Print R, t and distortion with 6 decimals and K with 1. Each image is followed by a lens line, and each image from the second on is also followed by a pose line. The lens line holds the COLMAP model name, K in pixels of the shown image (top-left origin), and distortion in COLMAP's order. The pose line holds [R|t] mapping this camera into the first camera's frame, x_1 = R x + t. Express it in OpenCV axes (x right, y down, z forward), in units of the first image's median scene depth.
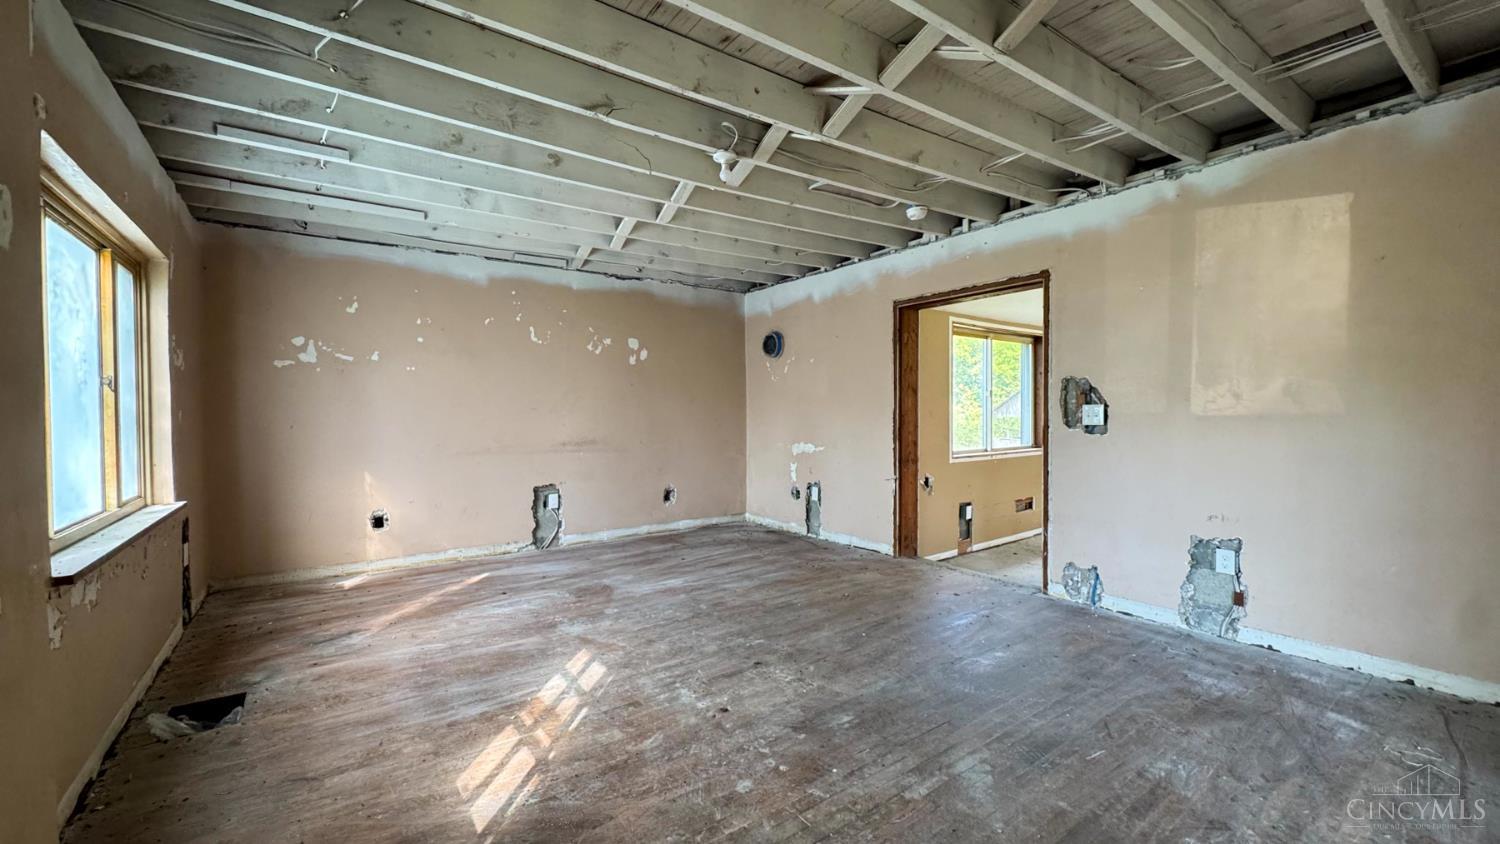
lens RADIAL K [[599.7, 0, 746.9], [0, 599.7, 422.8], [0, 0, 1]] dist [-0.002392, -0.000355]
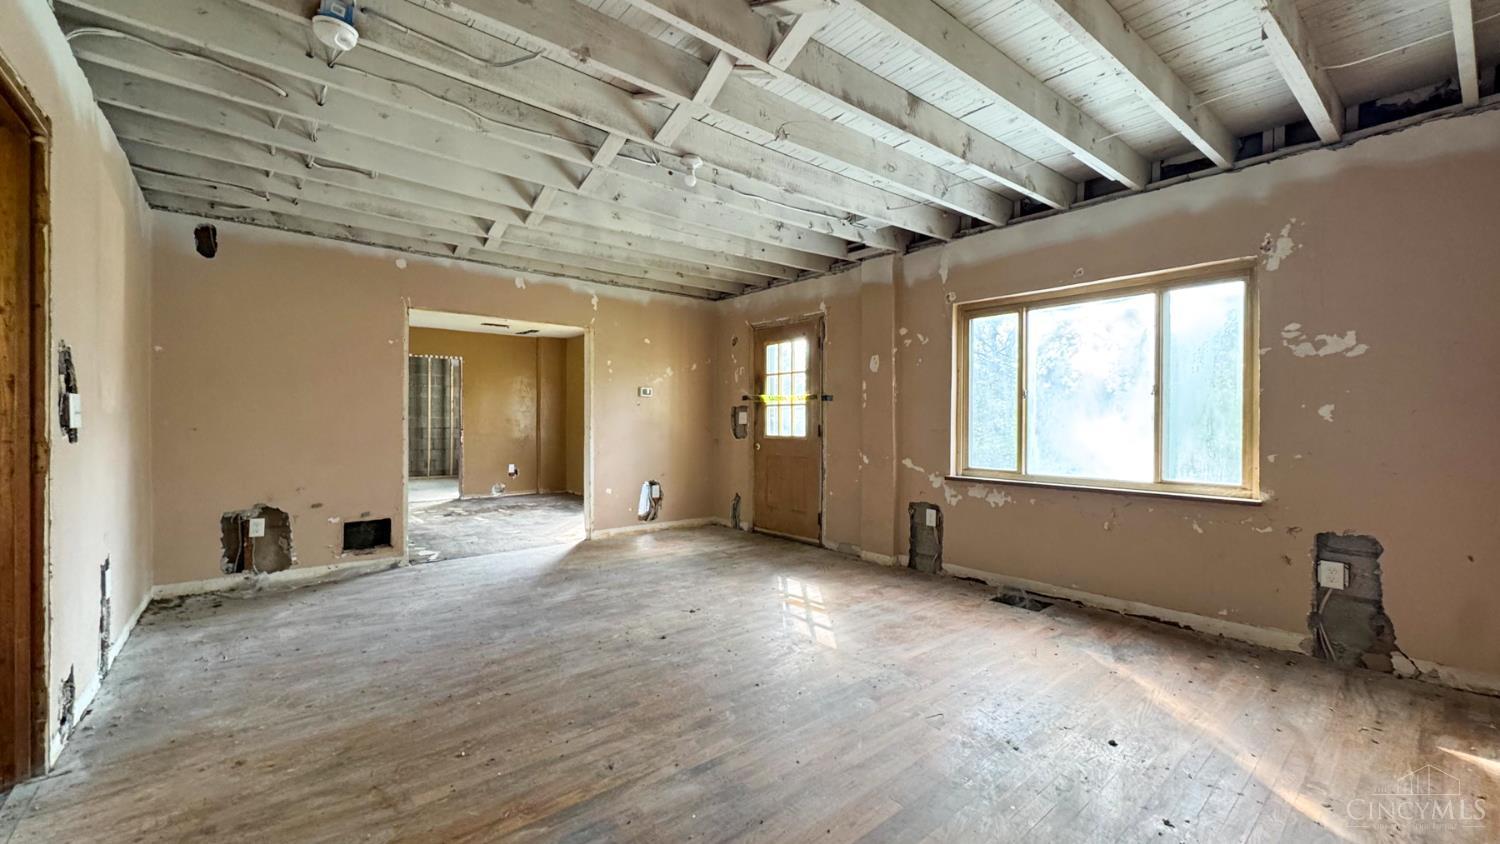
lens RADIAL K [[599.7, 0, 747.0], [0, 599.7, 421.3], [0, 0, 1]] dist [-0.002392, -0.000355]
pose [[-0.997772, 0.002628, -0.066669, -0.065130], [0.001502, 0.999856, 0.016924, -0.015482], [0.066704, 0.016786, -0.997632, 2.136000]]
